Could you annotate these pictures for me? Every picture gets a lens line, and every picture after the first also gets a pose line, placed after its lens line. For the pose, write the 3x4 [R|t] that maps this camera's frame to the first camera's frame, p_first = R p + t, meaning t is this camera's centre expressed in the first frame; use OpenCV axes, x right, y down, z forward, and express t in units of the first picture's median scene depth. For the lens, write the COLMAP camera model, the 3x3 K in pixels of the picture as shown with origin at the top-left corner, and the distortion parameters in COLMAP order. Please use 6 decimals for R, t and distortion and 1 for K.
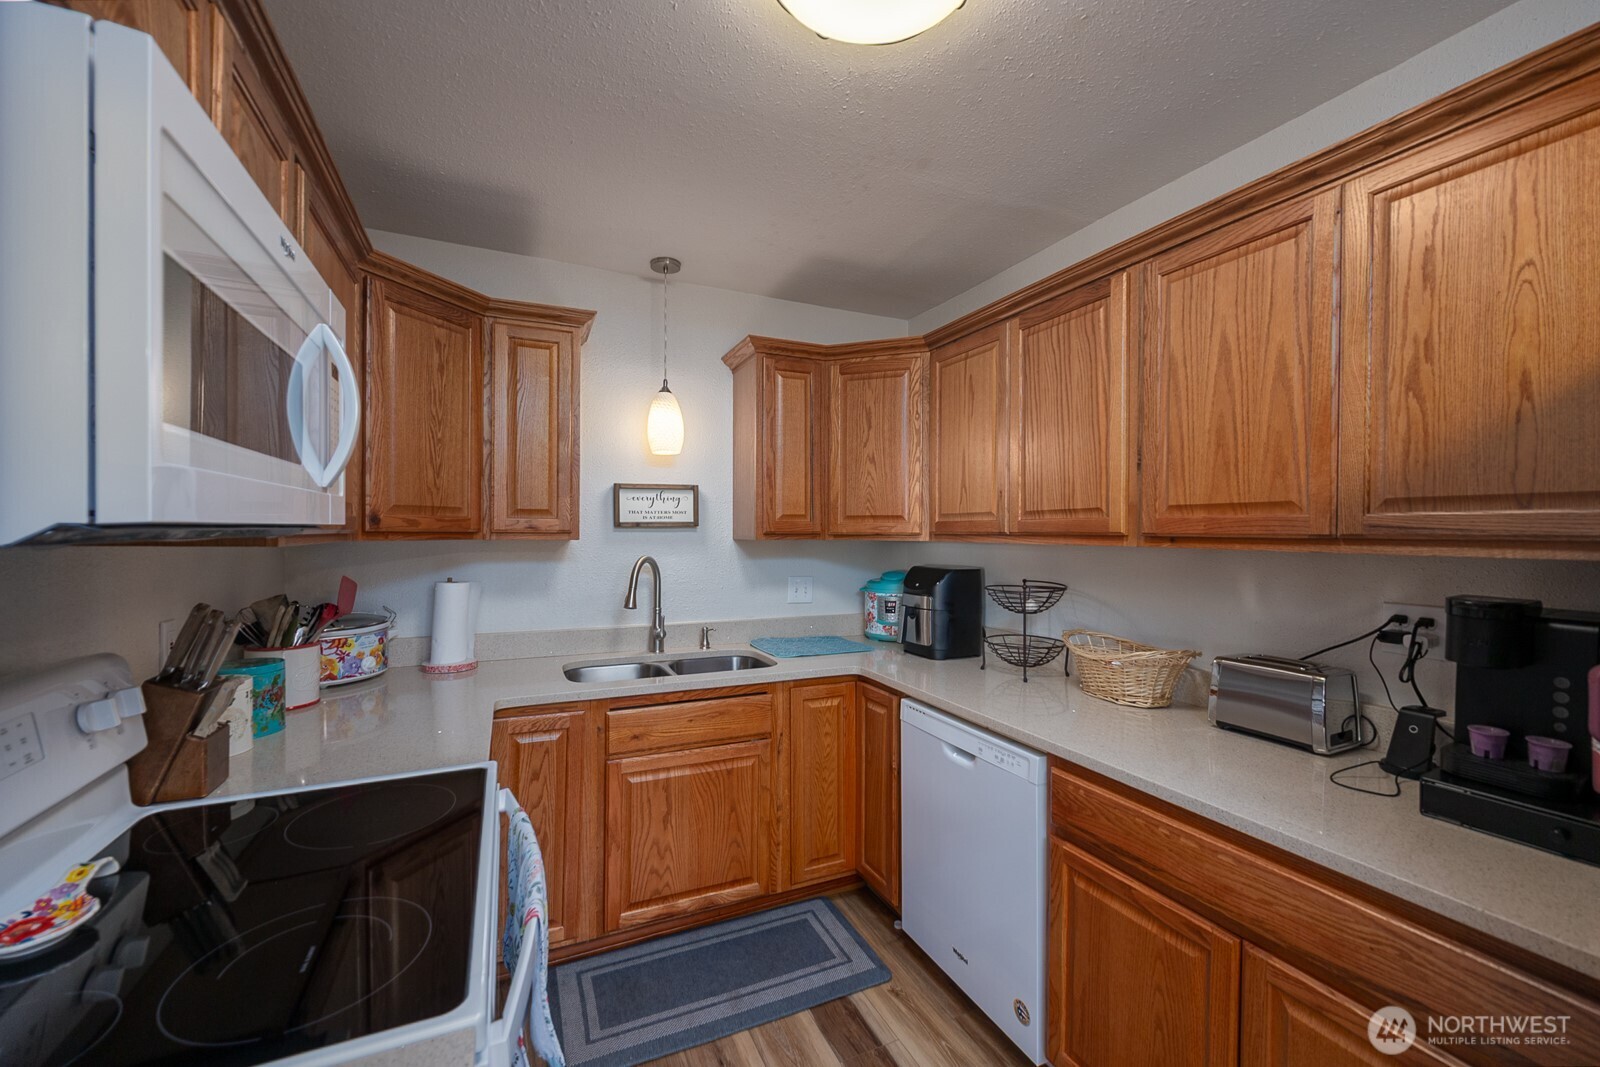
lens RADIAL K [[629.9, 0, 777.7], [0, 629.9, 536.3], [0, 0, 1]] dist [-0.004606, 0.001001]
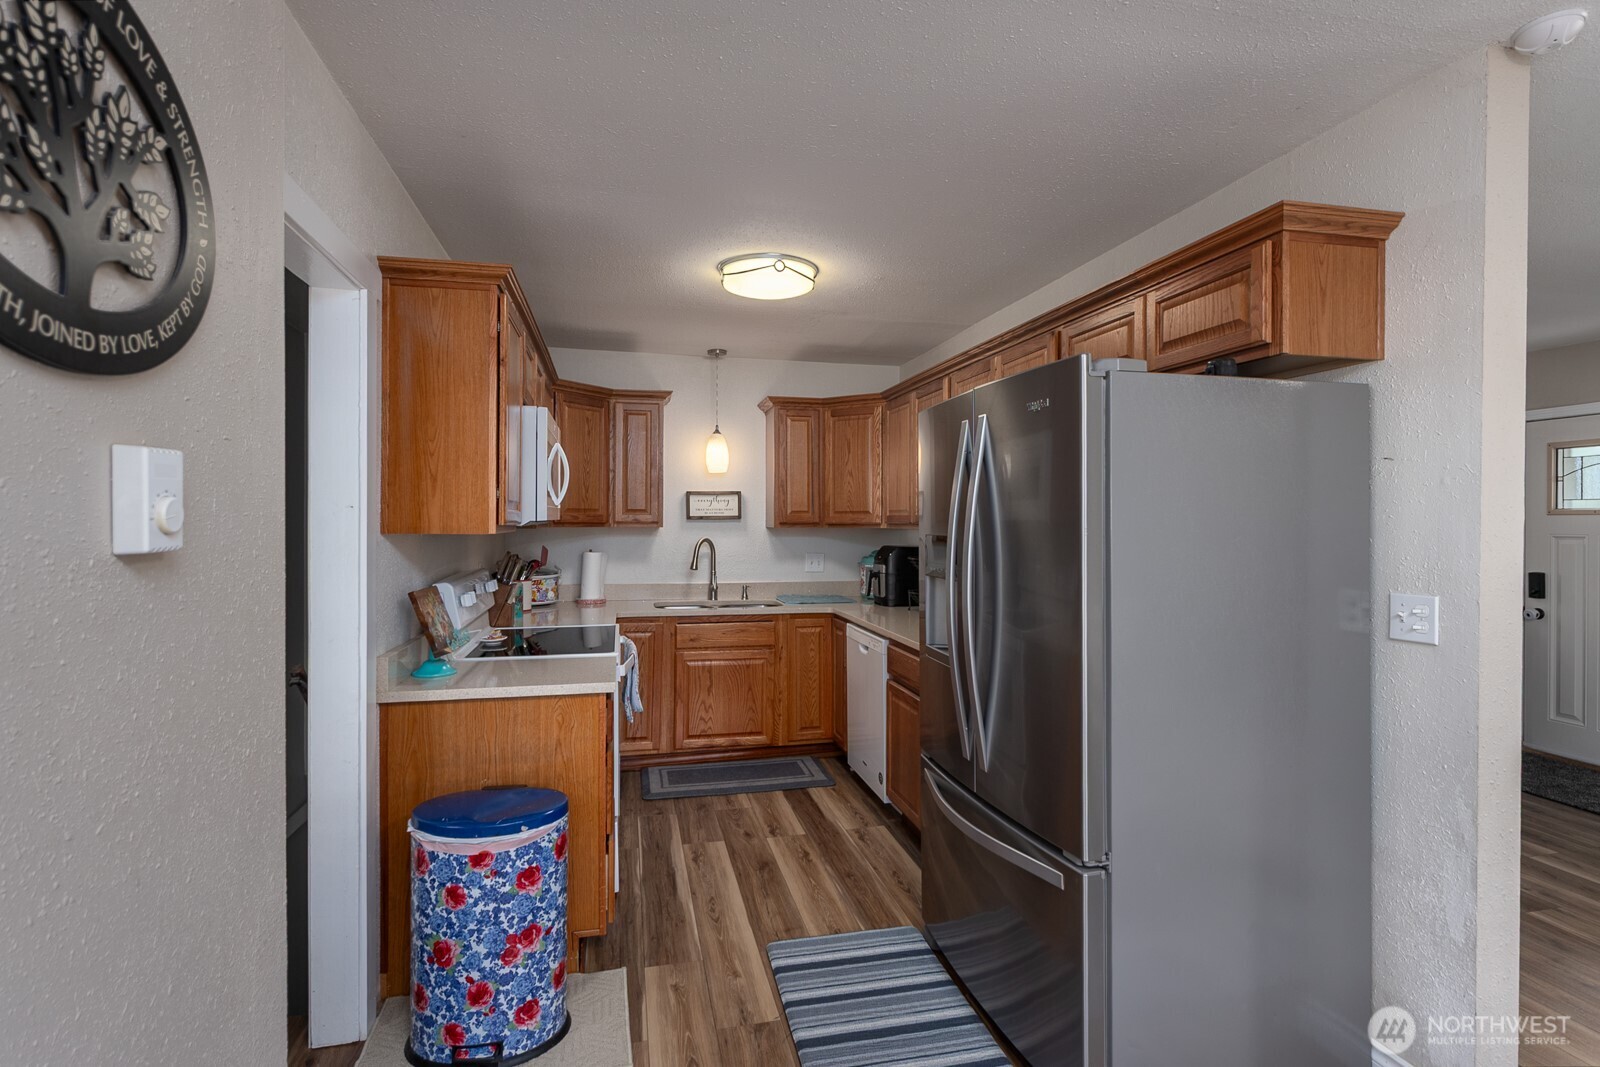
lens RADIAL K [[723.7, 0, 767.1], [0, 723.7, 525.0], [0, 0, 1]] dist [-0.000559, -0.000944]
pose [[0.979411, -0.000747, -0.201873, 0.340839], [0.000125, 0.999995, -0.003096, 0.006194], [0.201874, 0.003007, 0.979407, -0.820064]]
